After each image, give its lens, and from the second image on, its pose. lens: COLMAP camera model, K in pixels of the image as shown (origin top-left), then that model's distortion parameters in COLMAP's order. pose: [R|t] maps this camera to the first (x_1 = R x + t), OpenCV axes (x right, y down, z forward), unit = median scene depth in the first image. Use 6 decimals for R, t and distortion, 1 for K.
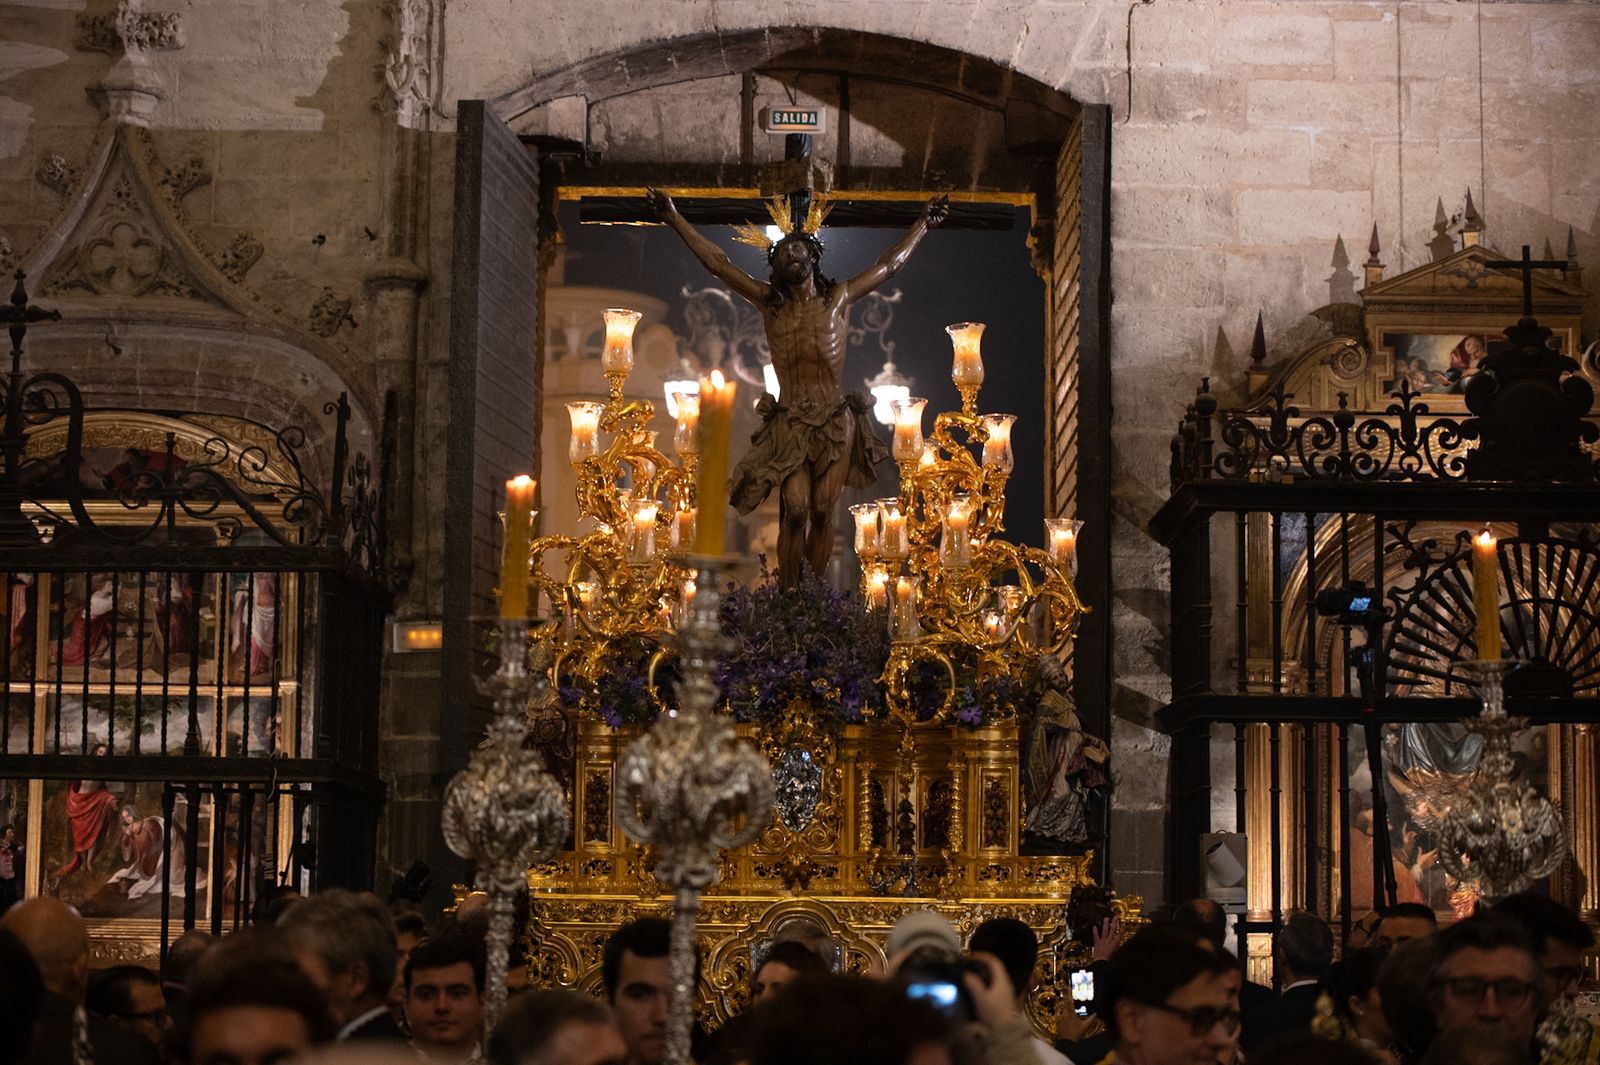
lens RADIAL K [[6136.8, 0, 795.3], [0, 6136.8, 543.3], [0, 0, 1]] dist [0.238293, 0.000000]
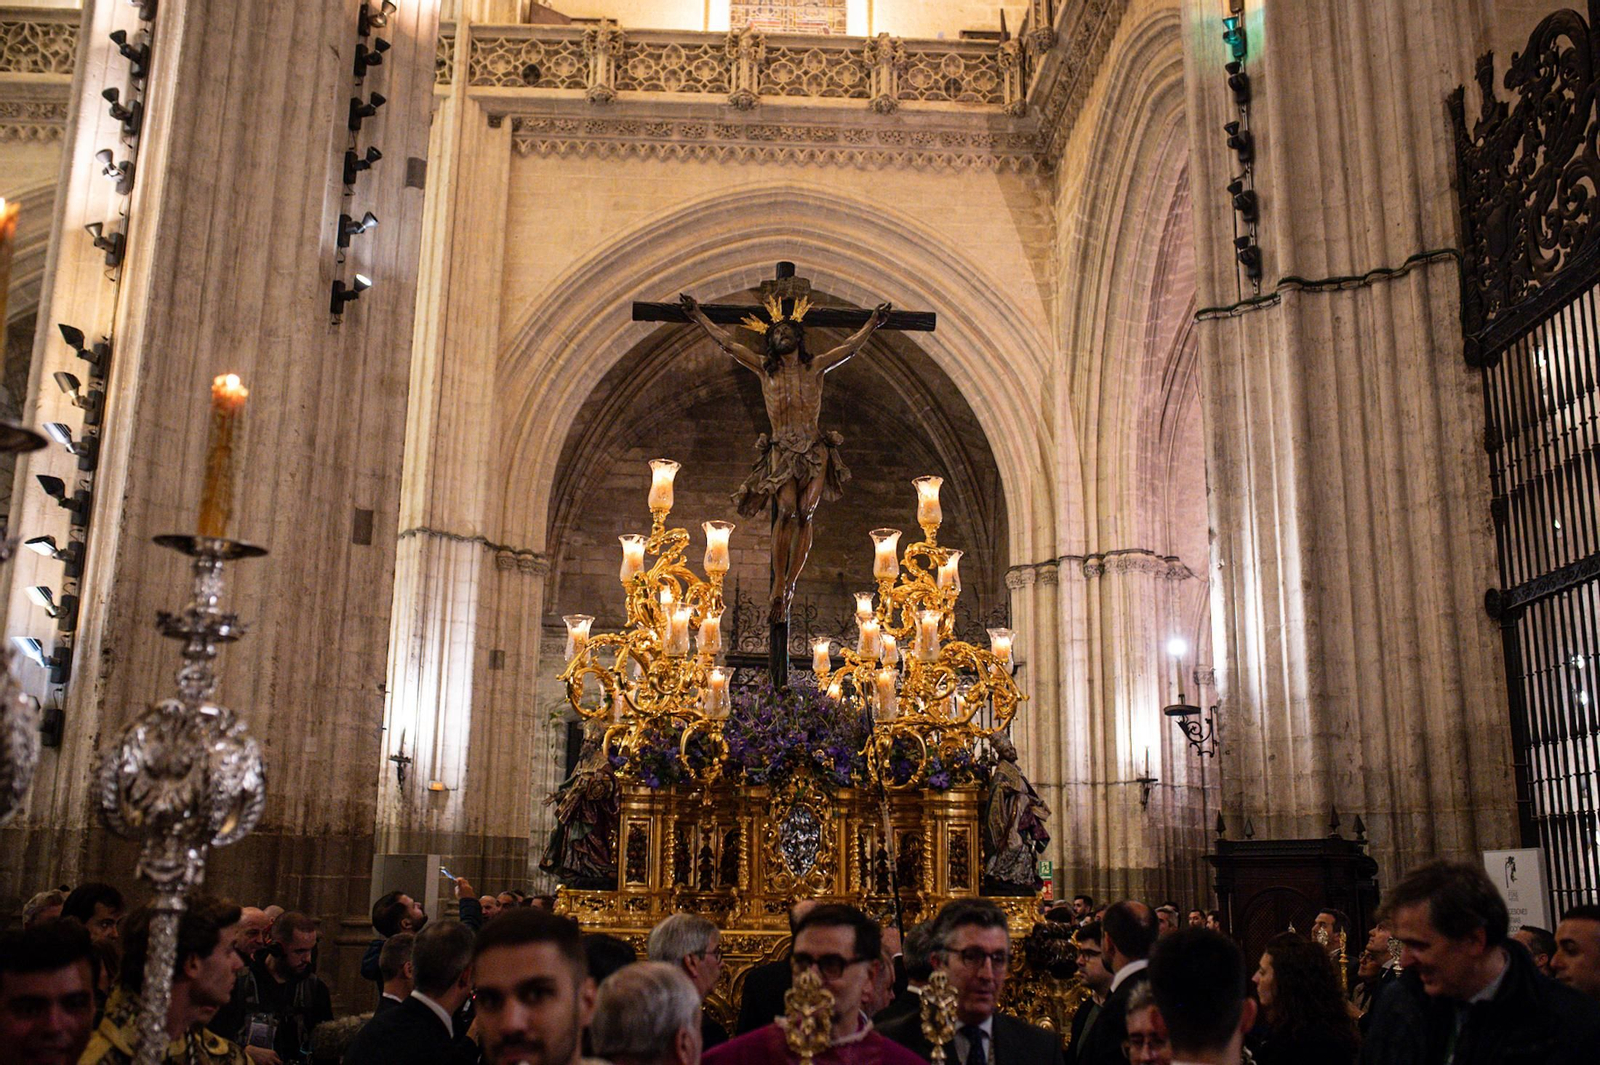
lens RADIAL K [[1518.6, 0, 786.7], [0, 1518.6, 525.6], [0, 0, 1]] dist [-0.034579, 0.000000]
pose [[0.997041, 0.019520, 0.074351, -0.026346], [-0.007071, 0.986410, -0.164153, 0.027860], [-0.076545, 0.163141, 0.983629, 0.693109]]
